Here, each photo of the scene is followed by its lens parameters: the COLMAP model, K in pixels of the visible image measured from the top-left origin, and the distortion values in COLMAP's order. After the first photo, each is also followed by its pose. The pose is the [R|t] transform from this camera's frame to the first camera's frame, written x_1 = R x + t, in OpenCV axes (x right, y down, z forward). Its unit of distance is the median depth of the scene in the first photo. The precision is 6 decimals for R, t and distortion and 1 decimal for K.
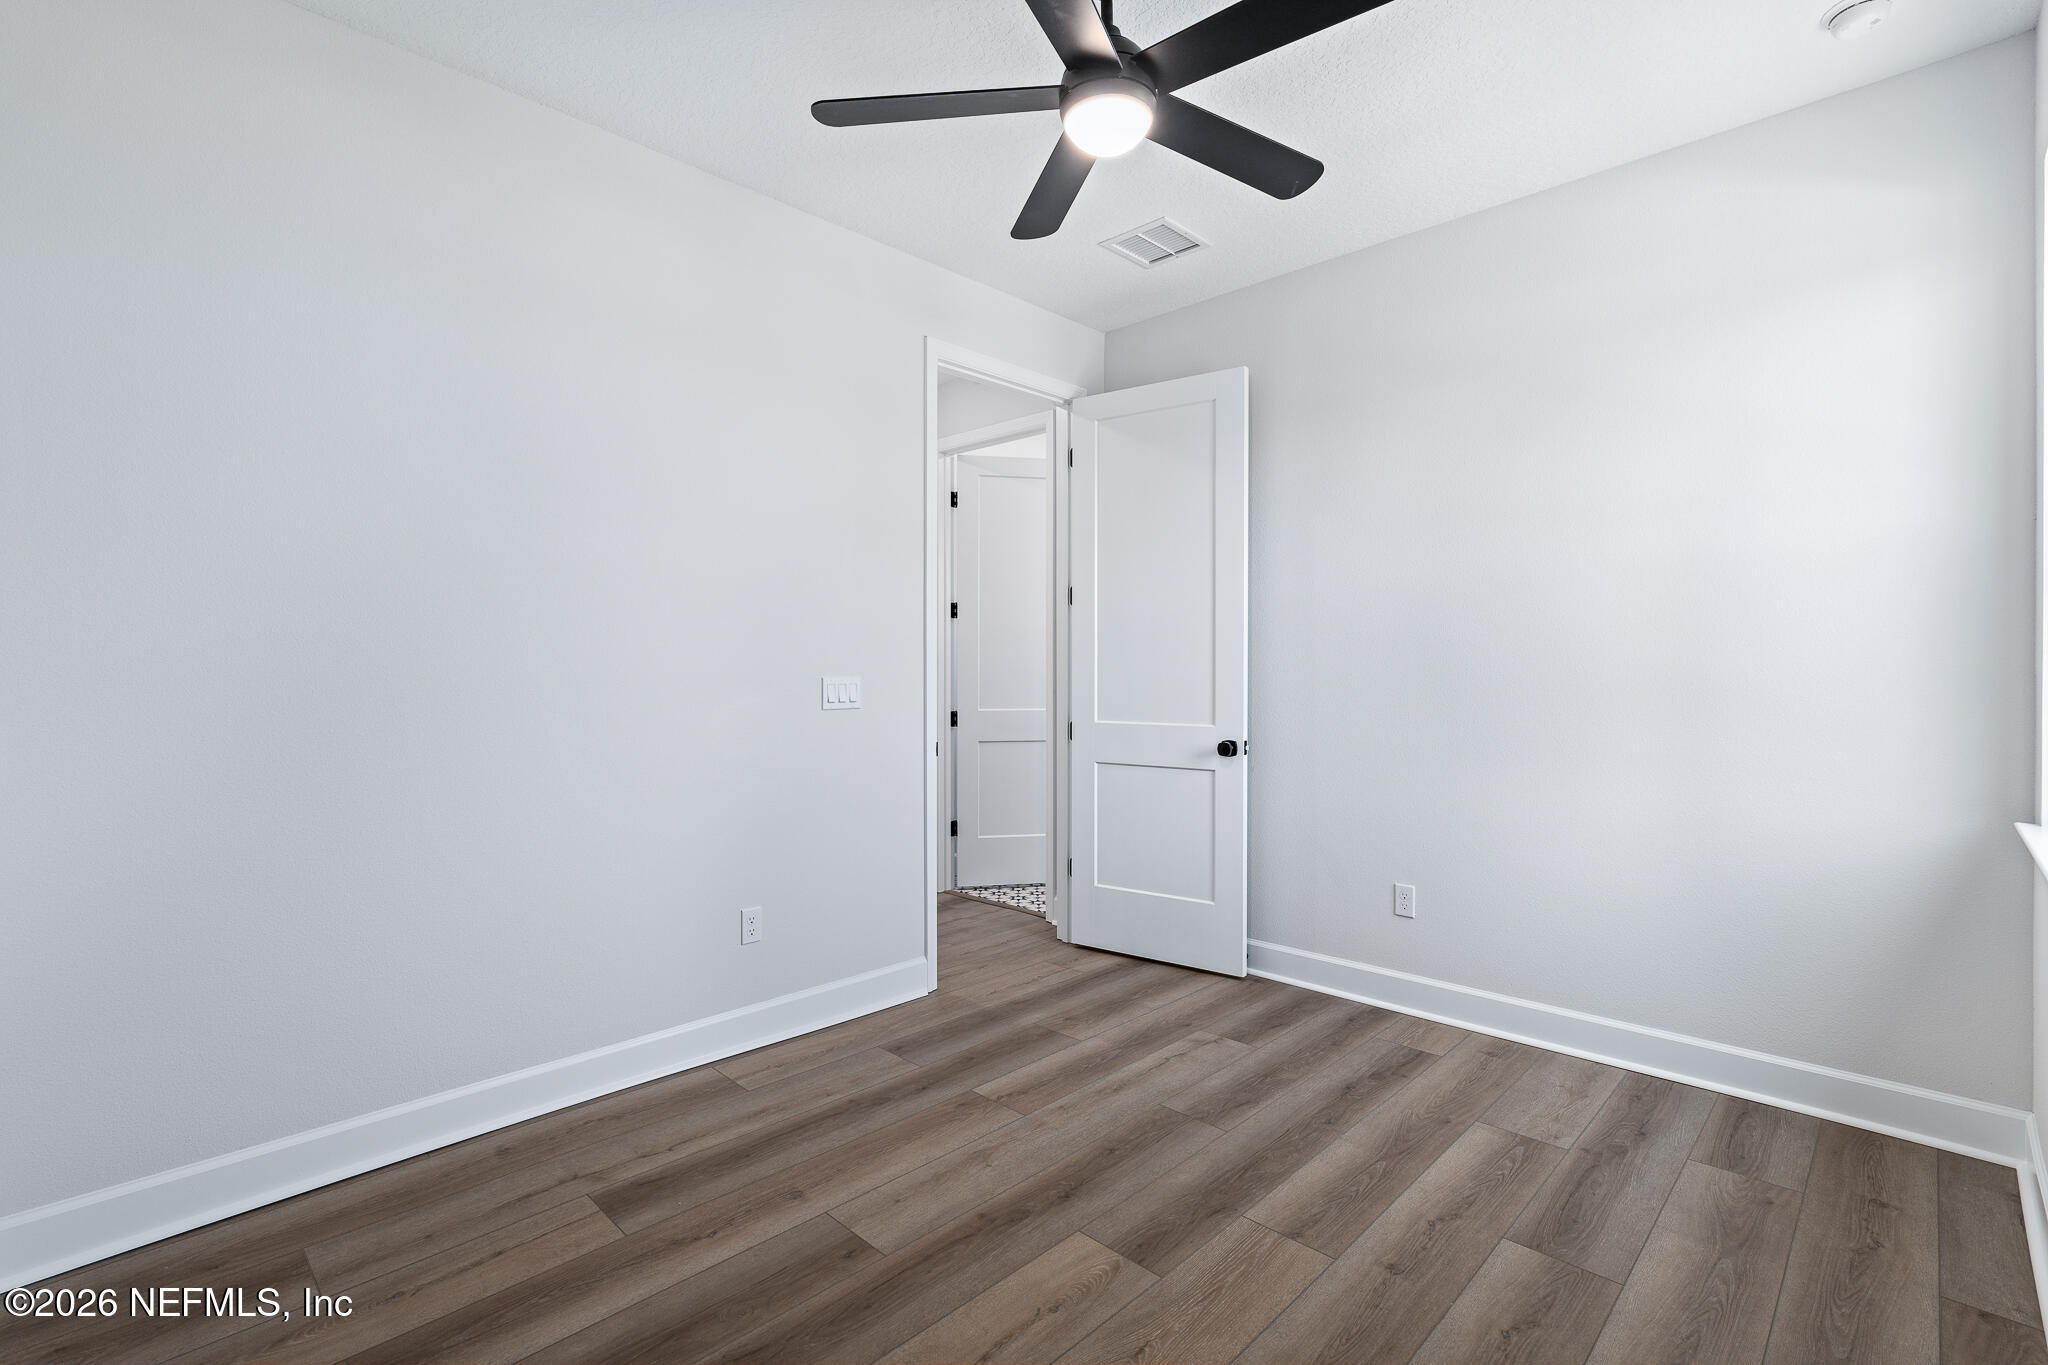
lens RADIAL K [[919.3, 0, 1023.7], [0, 919.3, 677.1], [0, 0, 1]] dist [-0.008320, 0.004058]
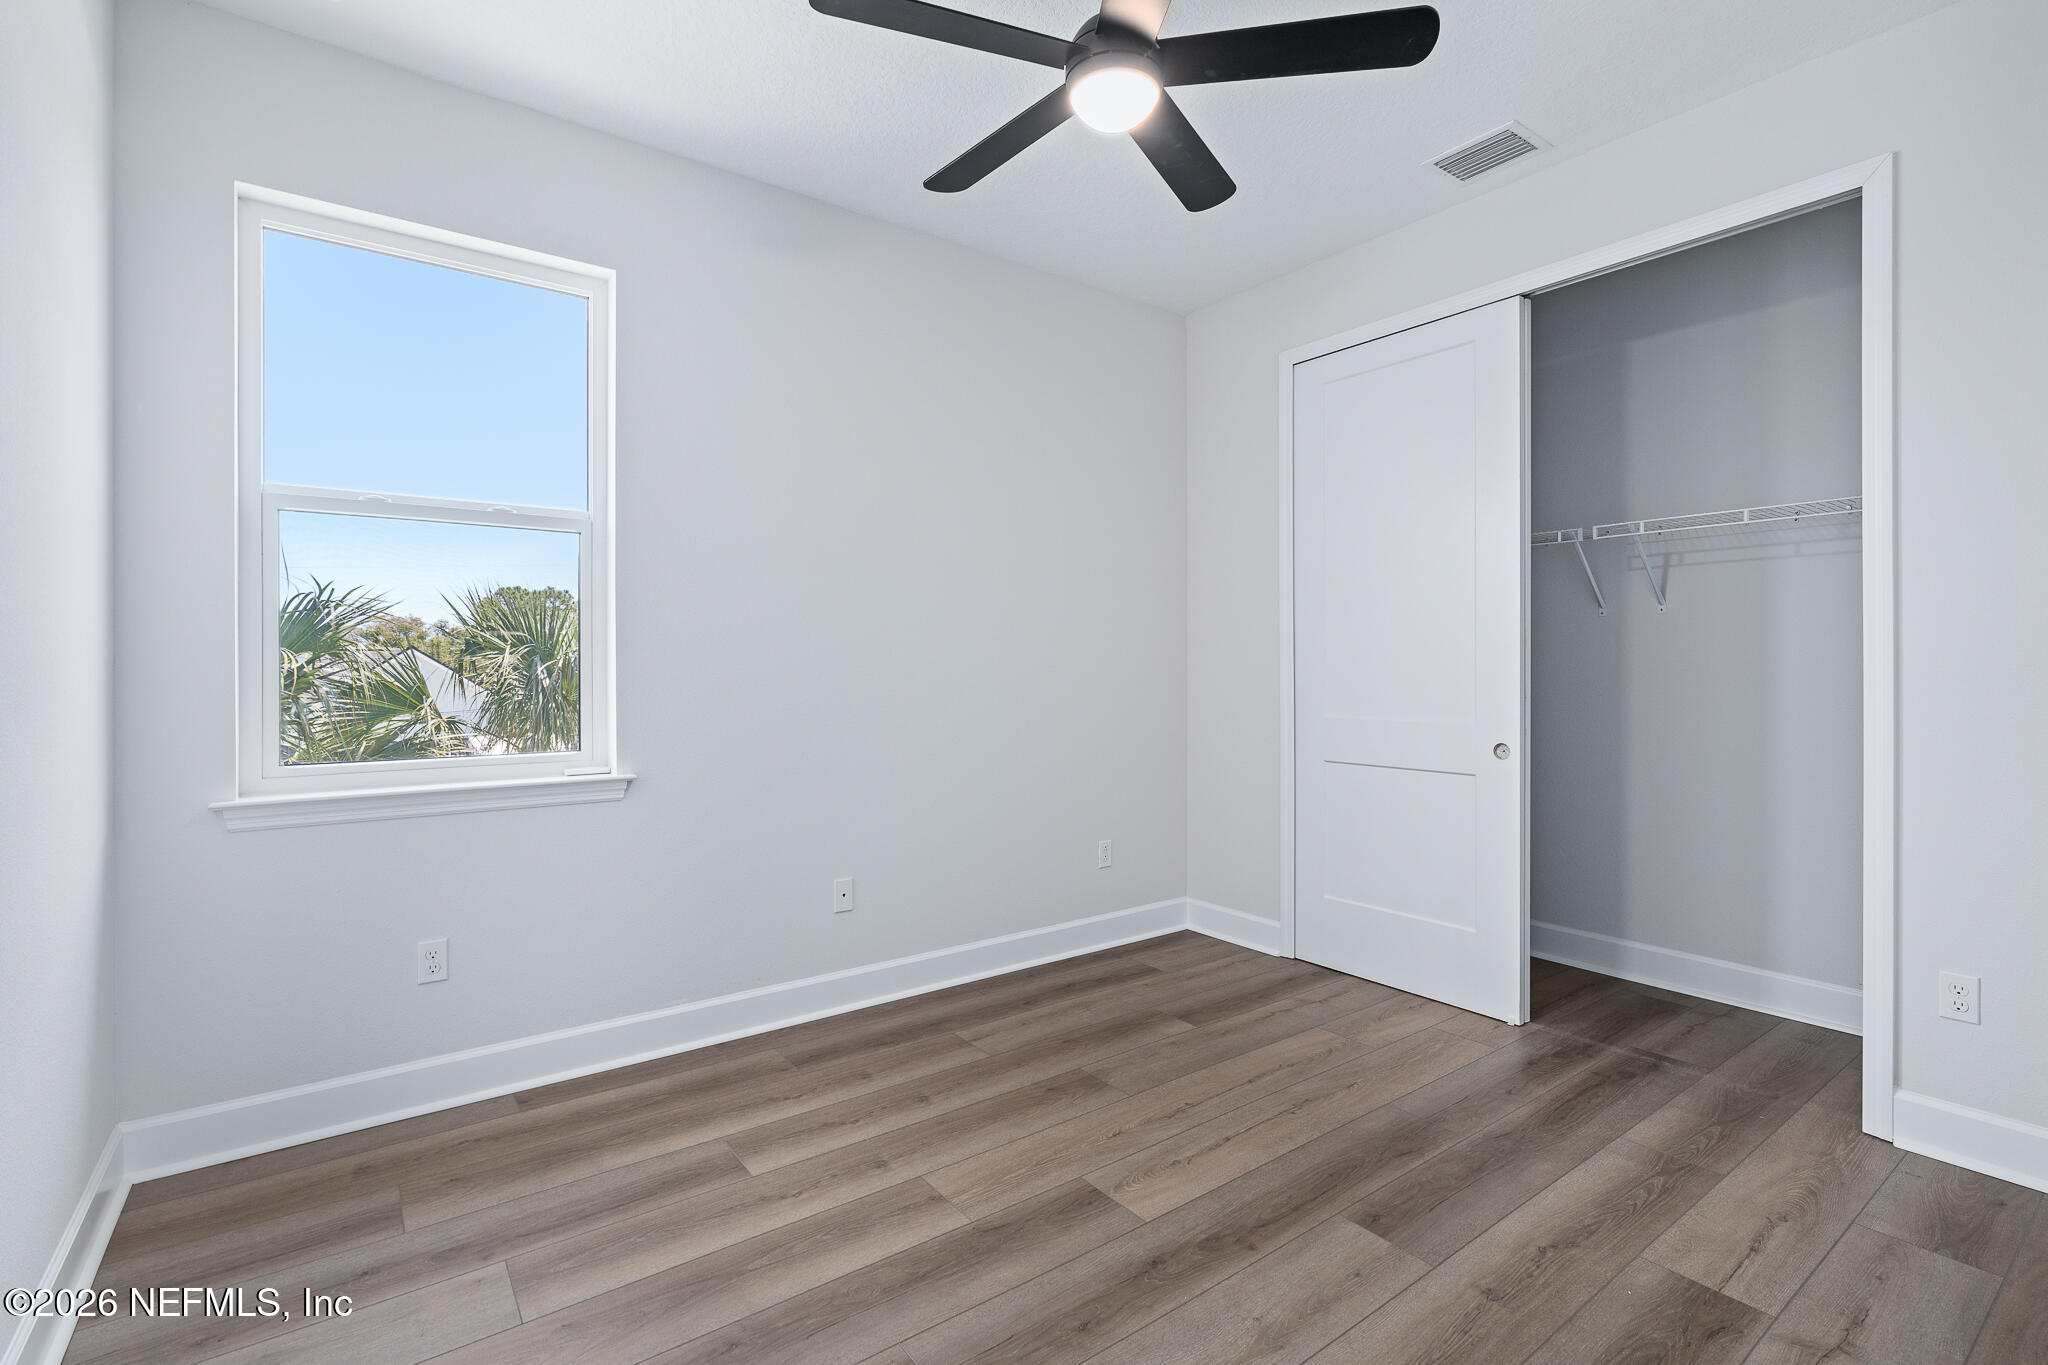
lens RADIAL K [[919.3, 0, 1023.7], [0, 919.3, 677.1], [0, 0, 1]] dist [-0.008320, 0.004058]
pose [[-0.986749, 0.001161, 0.162252, 0.030532], [0.003925, 0.999853, 0.016719, 0.003944], [-0.162208, 0.017134, -0.986608, 1.983469]]
